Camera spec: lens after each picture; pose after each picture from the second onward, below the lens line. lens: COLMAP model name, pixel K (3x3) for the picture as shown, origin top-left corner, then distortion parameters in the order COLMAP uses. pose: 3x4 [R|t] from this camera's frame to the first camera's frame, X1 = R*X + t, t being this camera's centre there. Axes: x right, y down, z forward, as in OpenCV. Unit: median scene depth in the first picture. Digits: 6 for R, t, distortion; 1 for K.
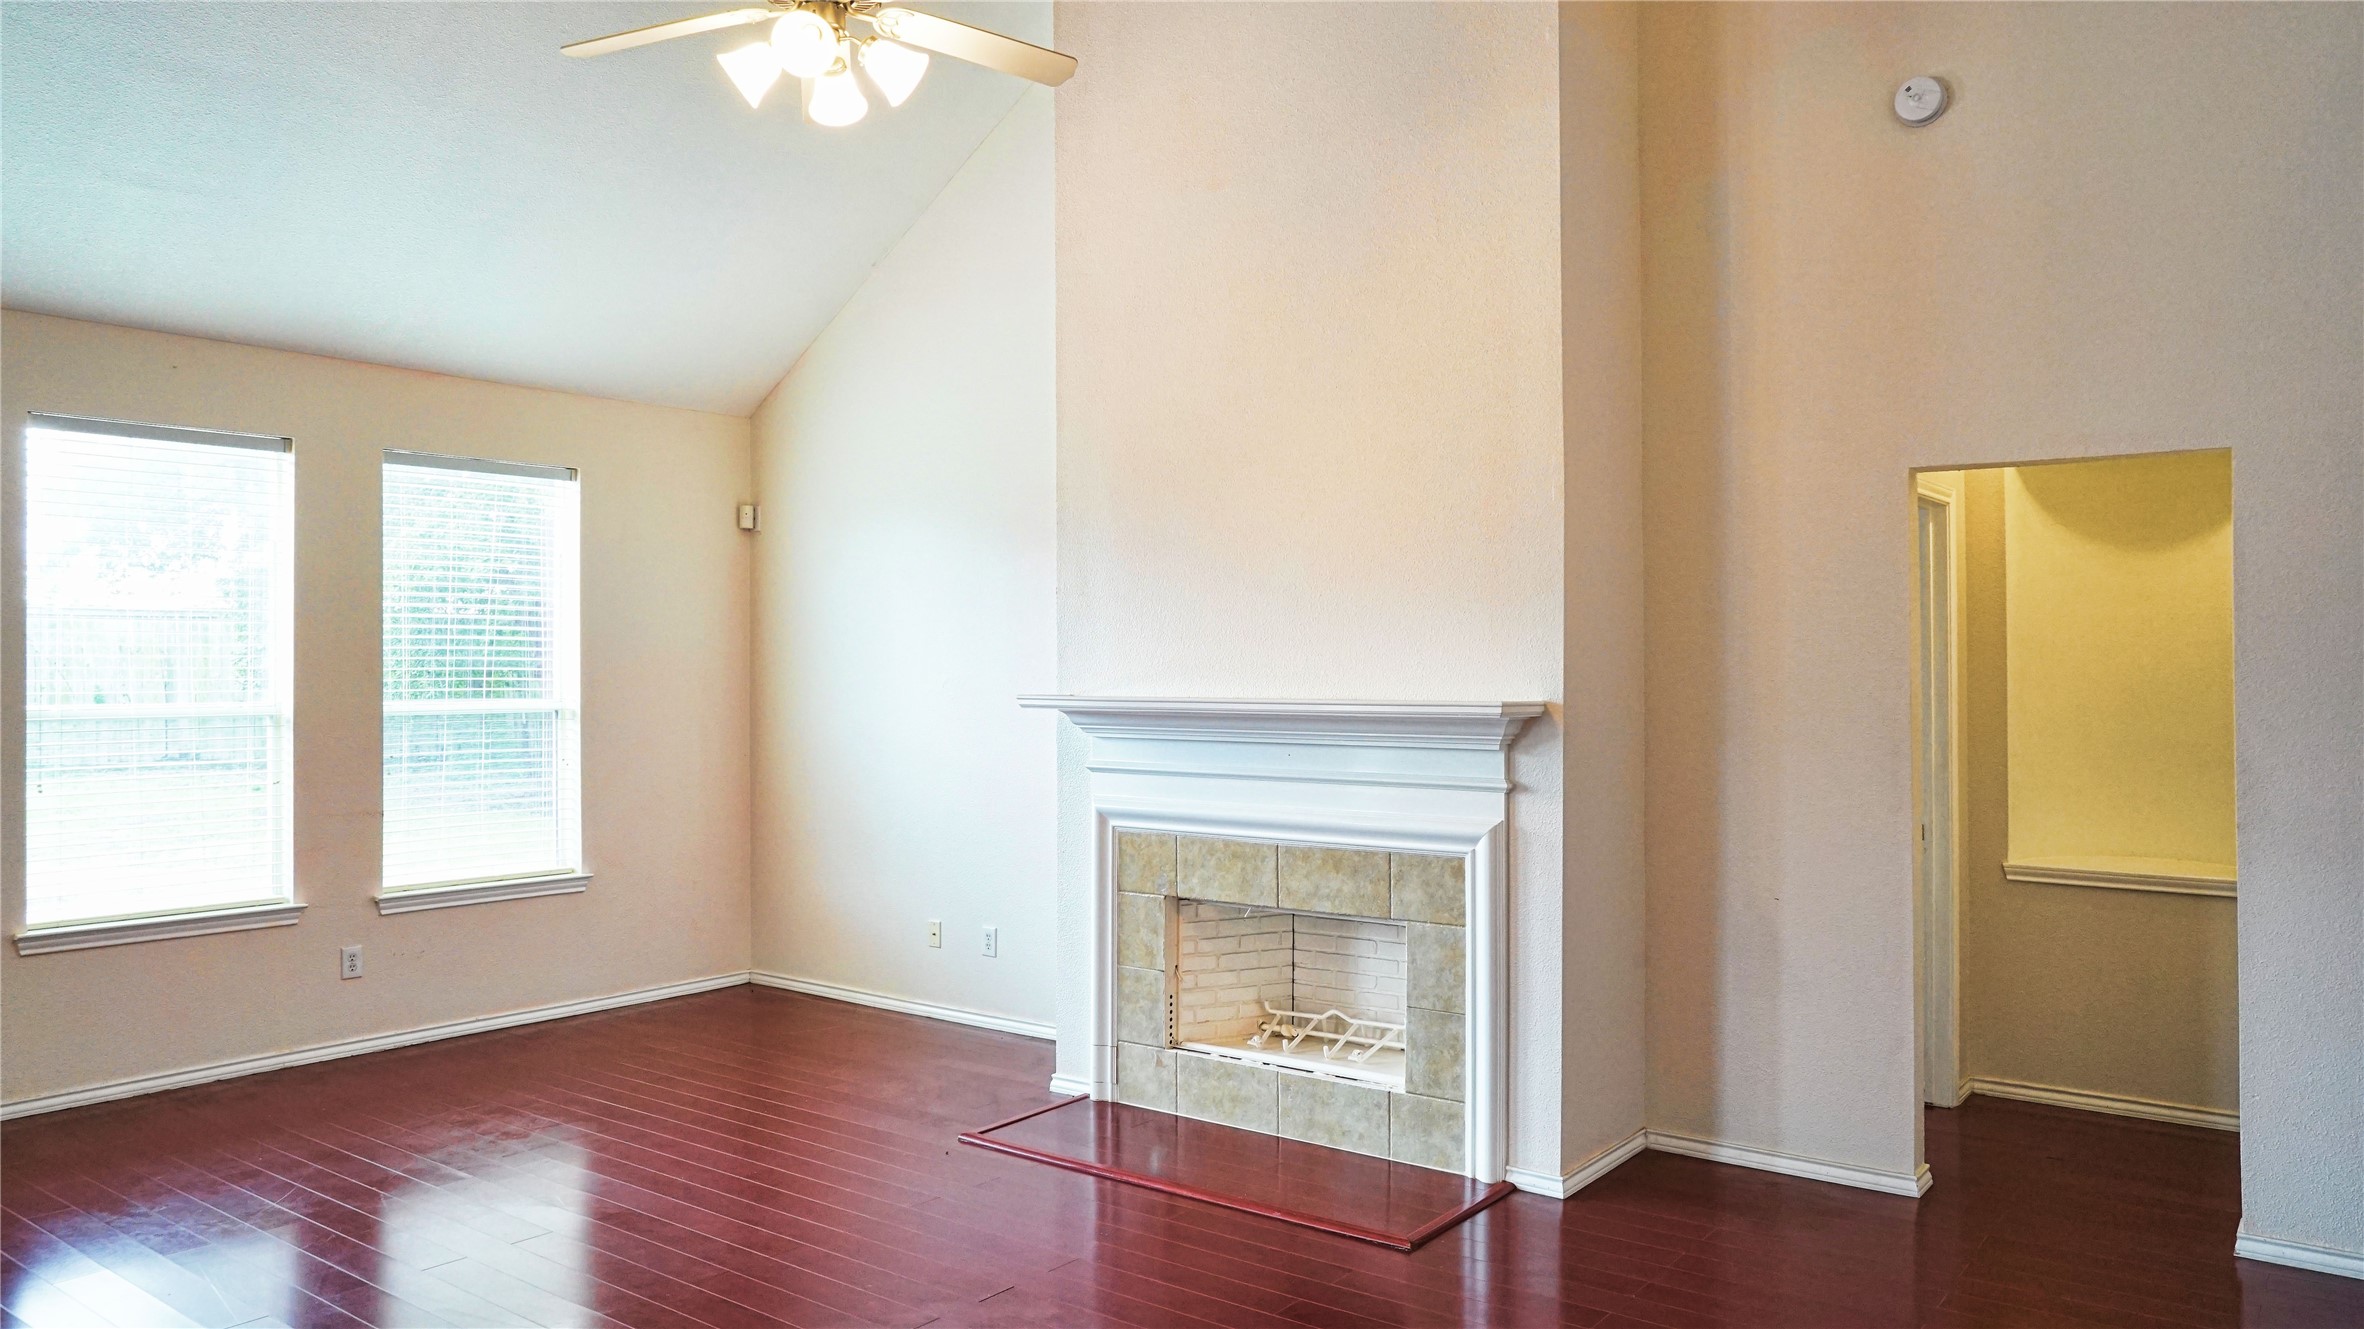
lens RADIAL K [[1619.4, 0, 1182.0], [0, 1619.4, 664.5], [0, 0, 1]] dist [-0.017366, 0.001784]
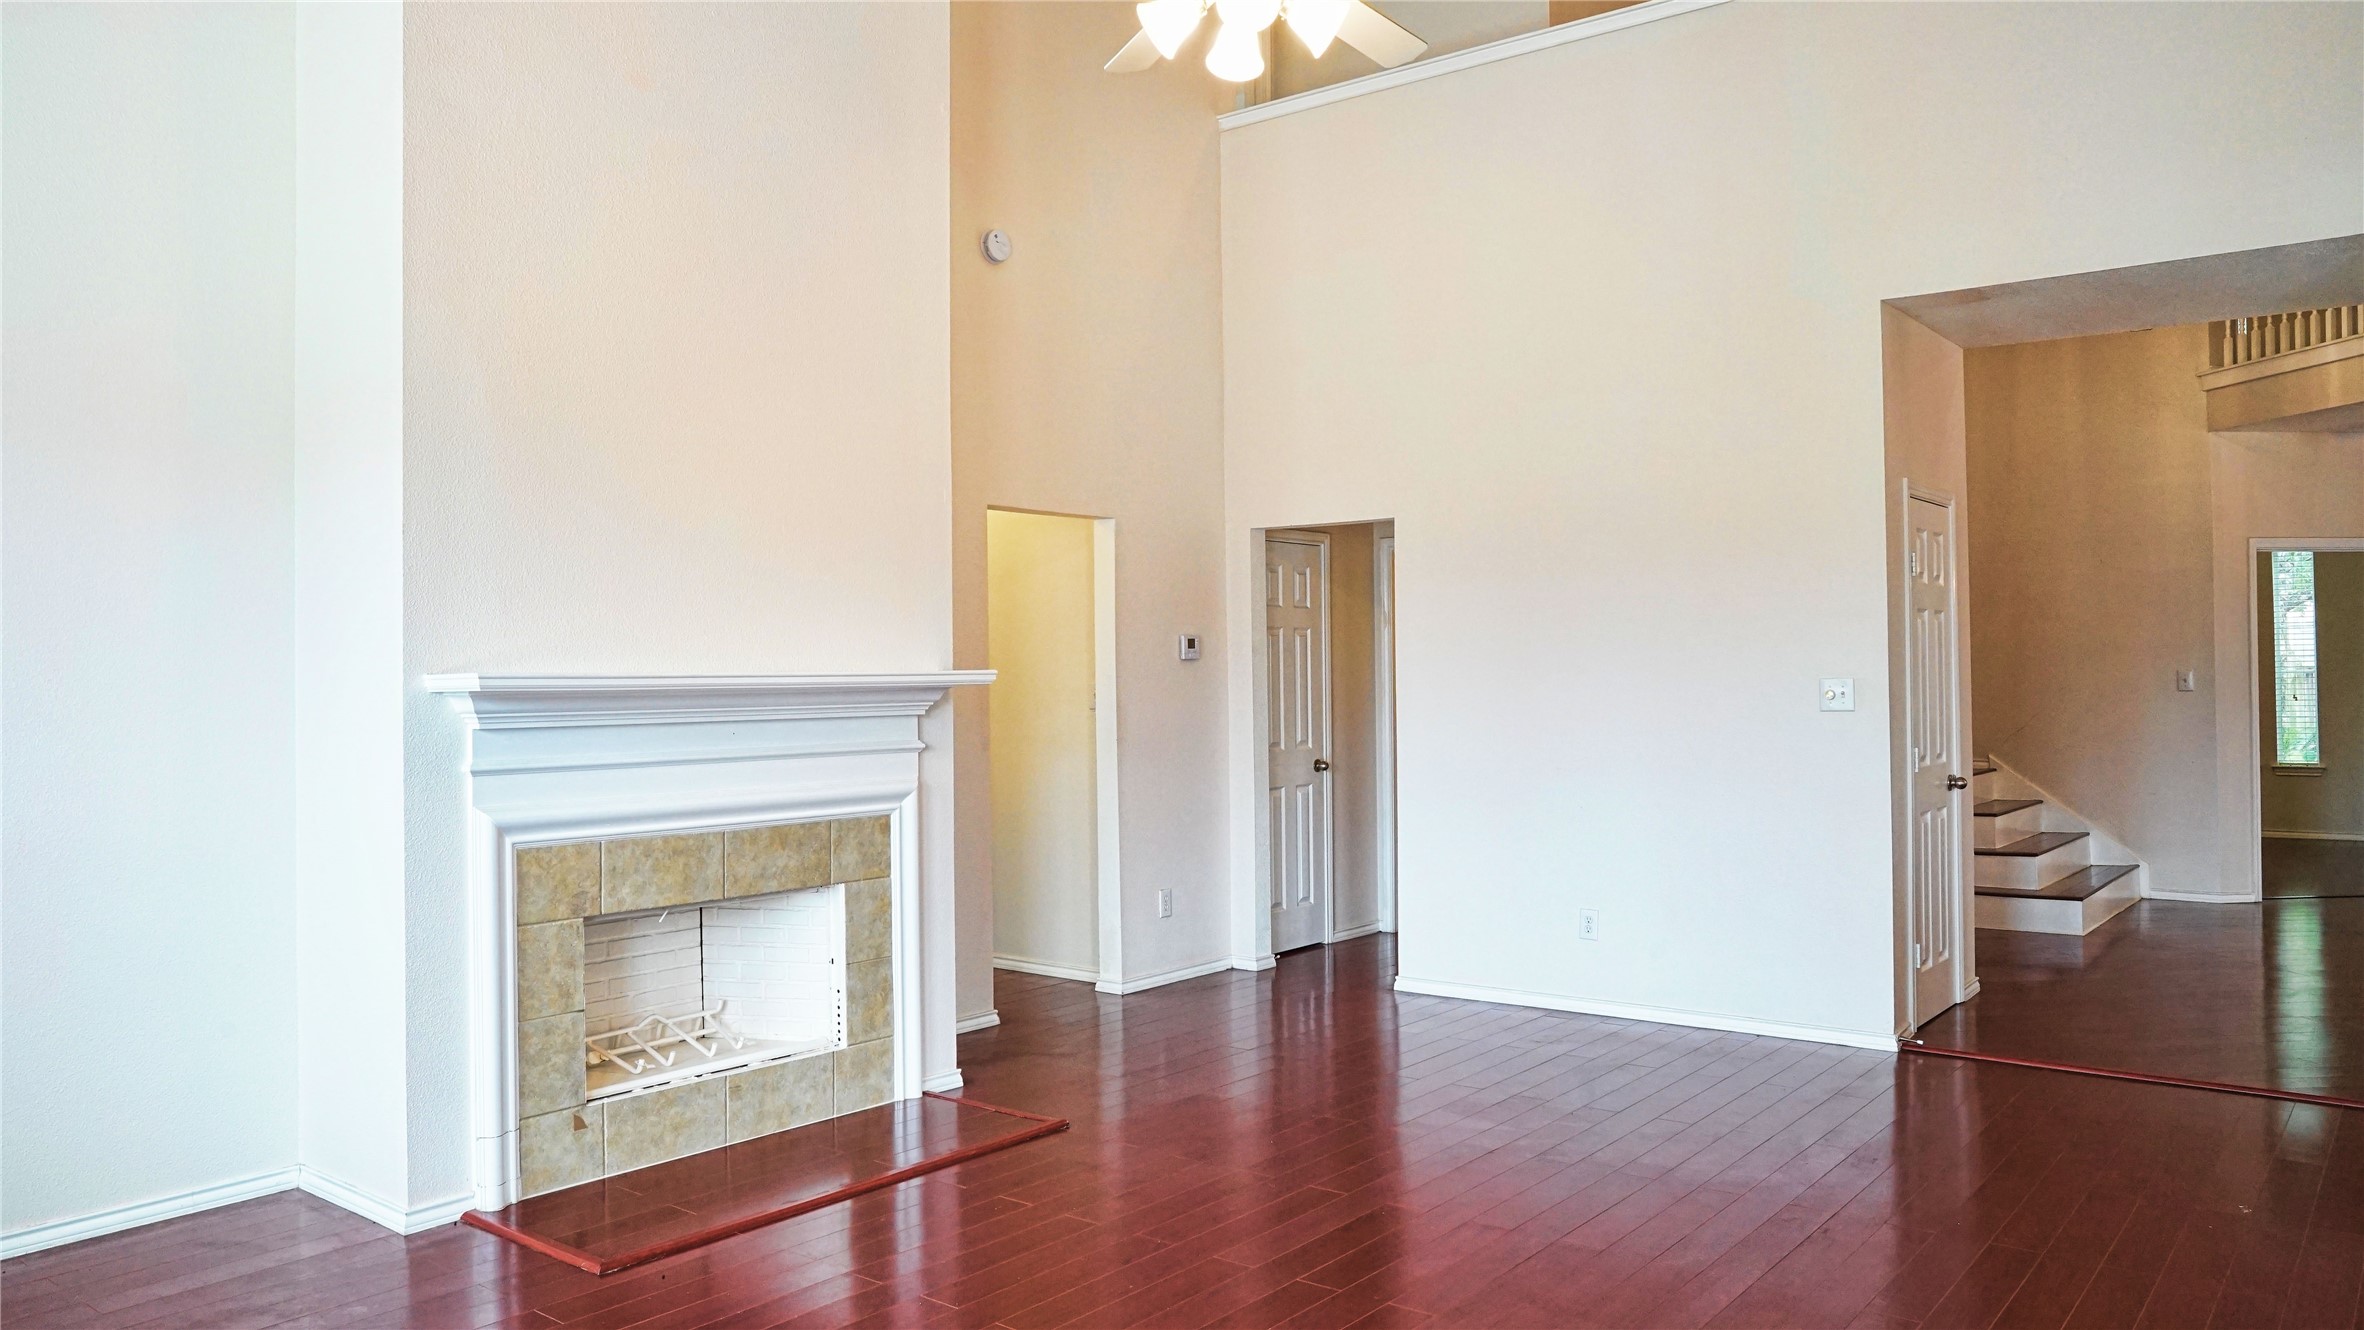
lens RADIAL K [[1619.4, 0, 1182.0], [0, 1619.4, 665.0], [0, 0, 1]] dist [-0.017366, 0.001784]
pose [[0.047343, 0.003892, 0.998871, -0.865913], [0.005700, 0.999975, -0.004167, 0.021817], [-0.998862, 0.005890, 0.047320, 0.703634]]
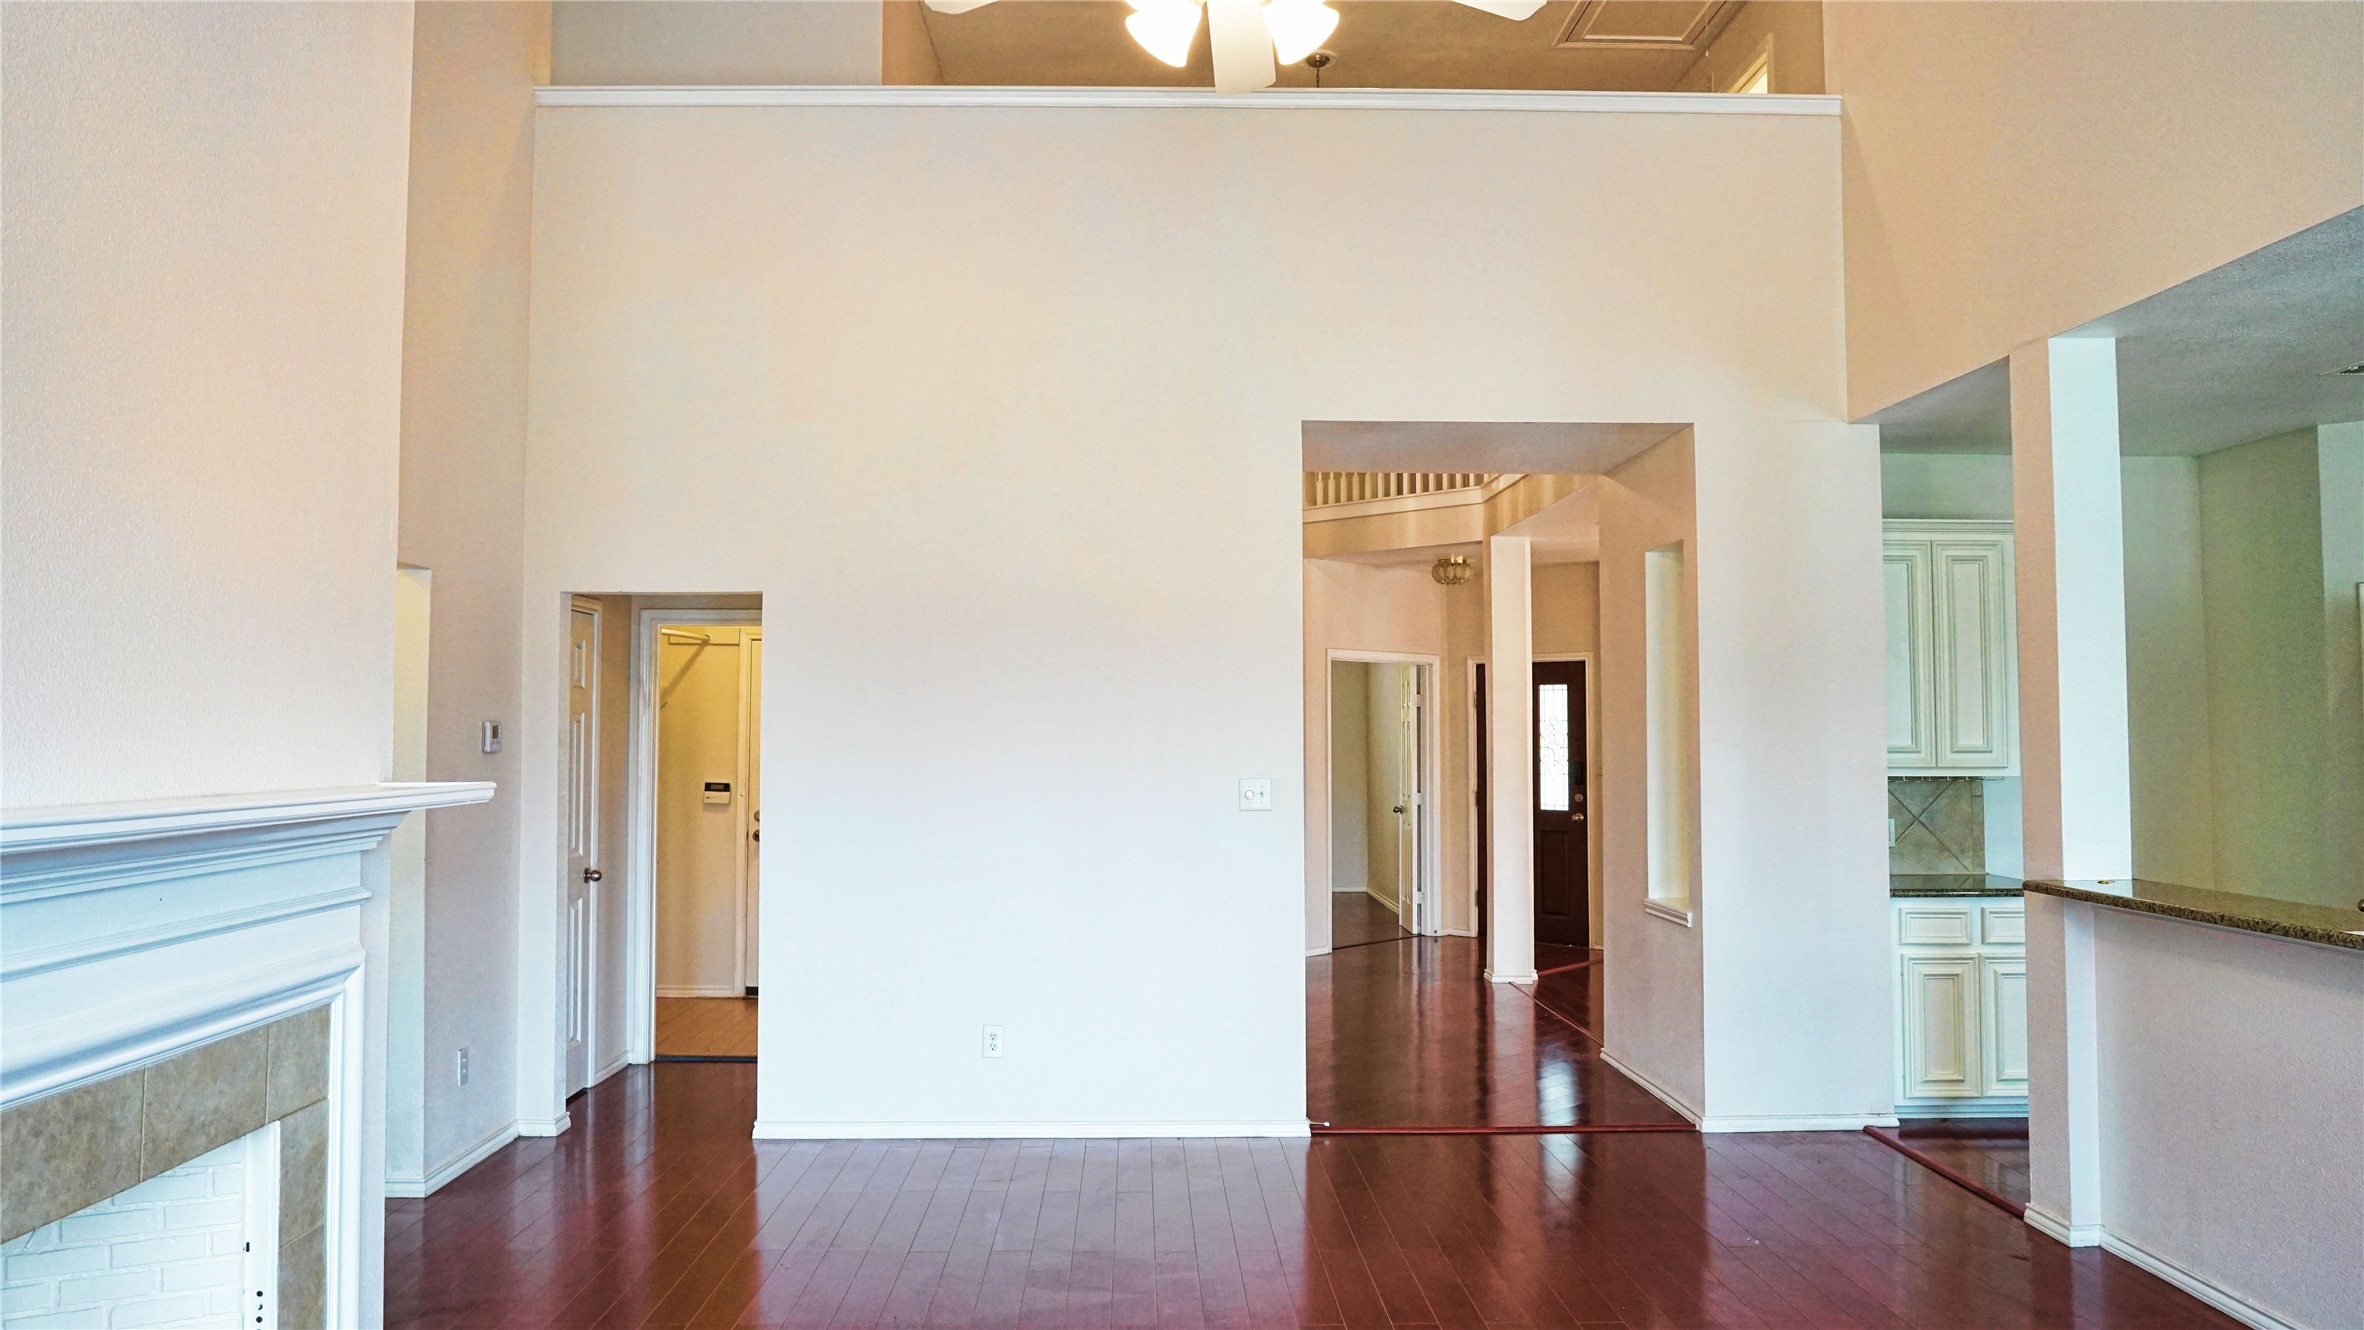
lens RADIAL K [[1583.1, 0, 1121.3], [0, 1583.1, 659.7], [0, 0, 1]] dist [-0.061285, 0.081935]
pose [[-0.581082, 0.038499, 0.812934, -0.578568], [-0.002578, 0.998788, -0.049143, -0.001411], [-0.813841, -0.030652, -0.580279, 1.057730]]
